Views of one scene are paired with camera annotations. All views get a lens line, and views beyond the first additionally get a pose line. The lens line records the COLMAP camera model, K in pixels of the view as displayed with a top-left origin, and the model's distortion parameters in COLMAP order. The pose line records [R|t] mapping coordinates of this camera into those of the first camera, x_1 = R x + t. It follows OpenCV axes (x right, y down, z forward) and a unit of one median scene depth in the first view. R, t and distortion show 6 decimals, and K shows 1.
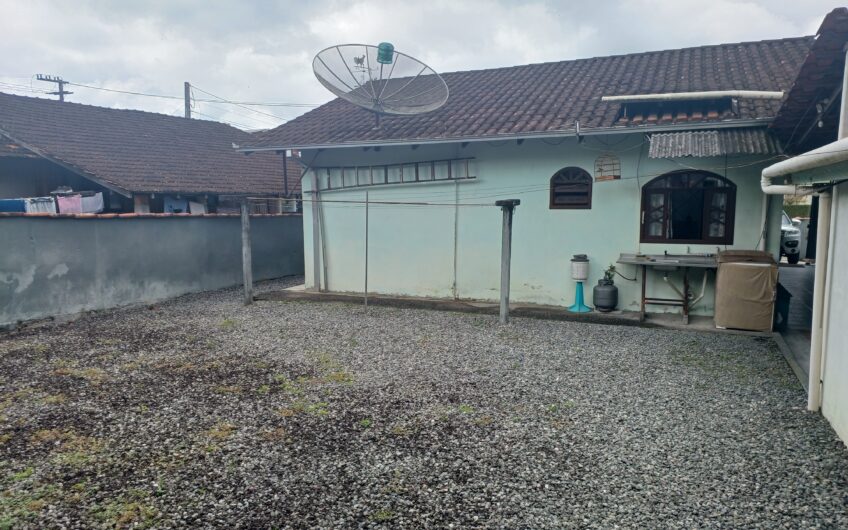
lens RADIAL K [[567.7, 0, 424.3], [0, 567.7, 267.4], [0, 0, 1]] dist [0.008768, -0.003636]
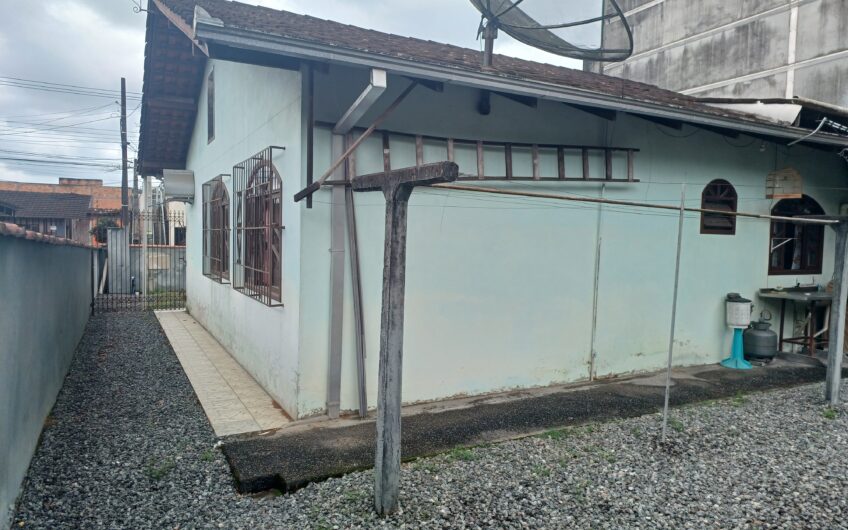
lens RADIAL K [[567.7, 0, 423.6], [0, 567.7, 266.0], [0, 0, 1]] dist [0.008768, -0.003636]
pose [[0.620805, -0.035078, 0.783180, -0.569280], [0.057825, 0.998326, -0.001123, -0.080707], [-0.781829, 0.045985, 0.621794, 0.819542]]
